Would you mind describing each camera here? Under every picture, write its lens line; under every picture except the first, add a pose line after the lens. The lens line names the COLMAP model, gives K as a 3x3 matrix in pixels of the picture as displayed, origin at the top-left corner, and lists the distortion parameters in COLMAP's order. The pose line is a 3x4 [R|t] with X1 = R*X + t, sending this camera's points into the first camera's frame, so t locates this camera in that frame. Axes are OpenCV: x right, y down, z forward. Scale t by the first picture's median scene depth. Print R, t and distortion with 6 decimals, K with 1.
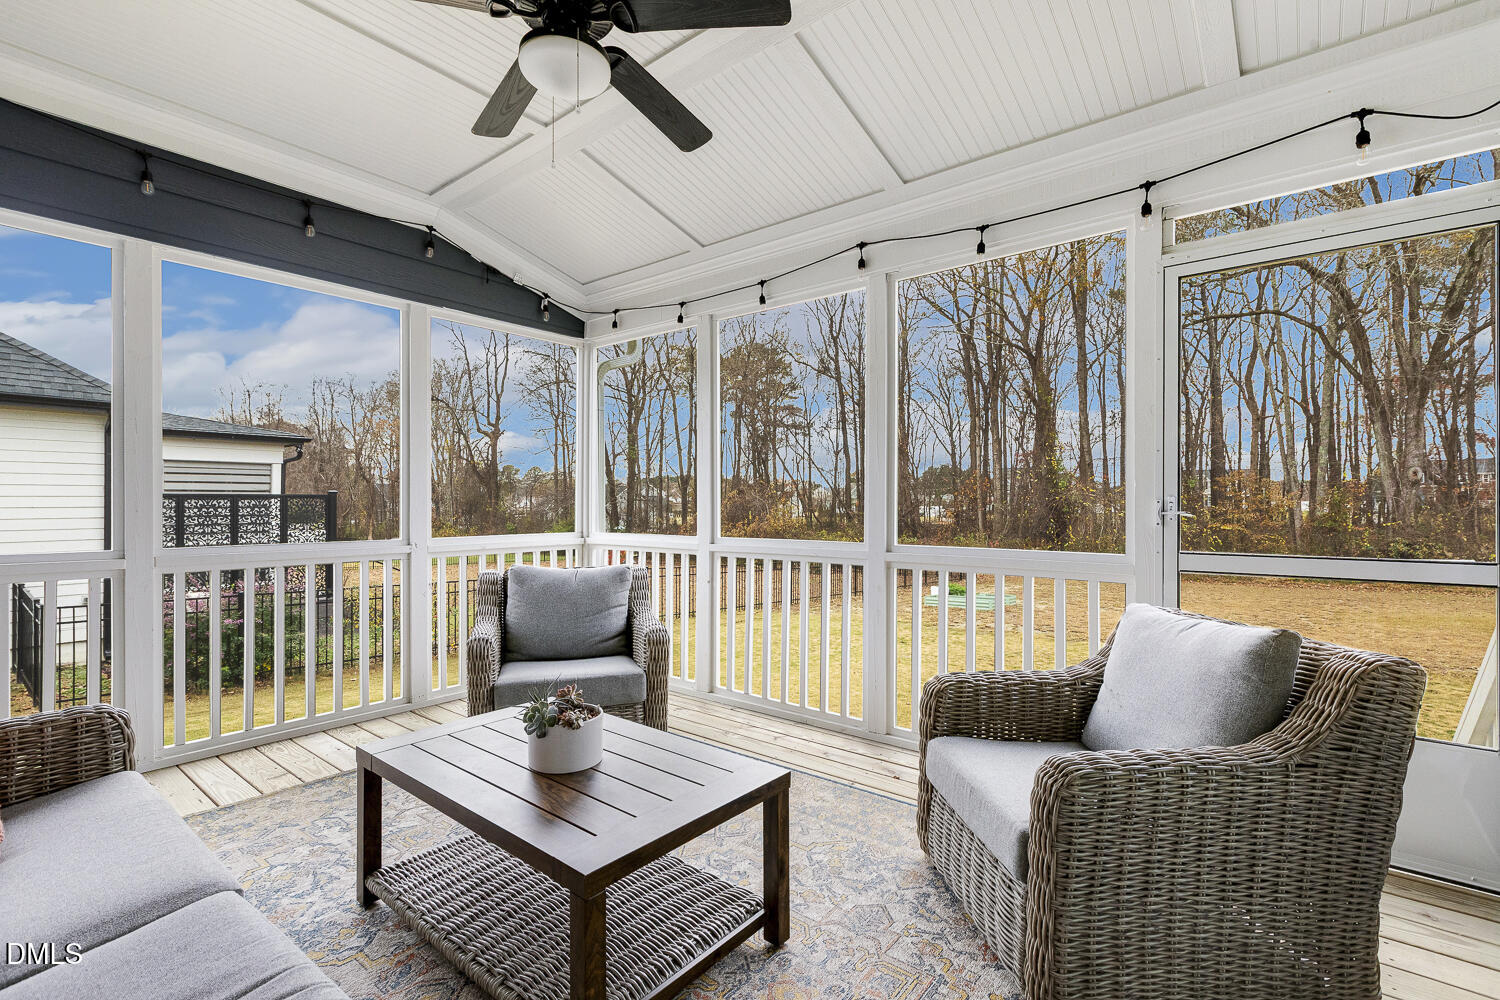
lens RADIAL K [[675.2, 0, 755.1], [0, 675.2, 496.1], [0, 0, 1]] dist [-0.005475, -0.000370]
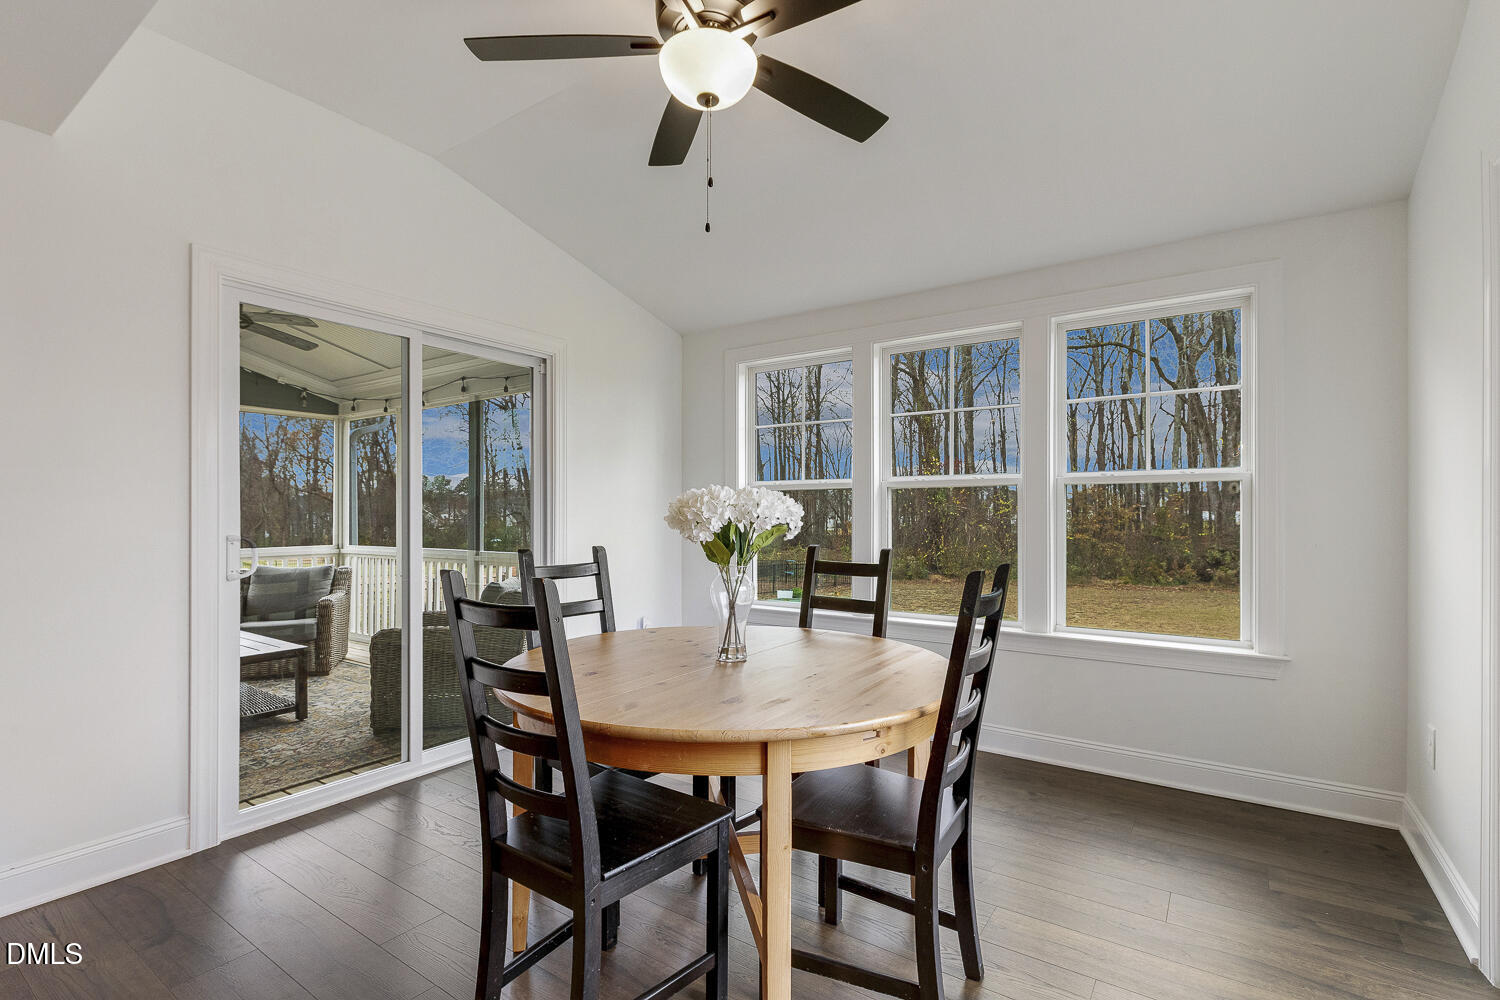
lens RADIAL K [[675.2, 0, 748.8], [0, 675.2, 512.4], [0, 0, 1]] dist [-0.005475, -0.000370]
pose [[0.996836, -0.002405, 0.079444, 0.547979], [0.001779, 0.999967, 0.007947, -0.030219], [-0.079460, -0.007781, 0.996808, -0.572573]]
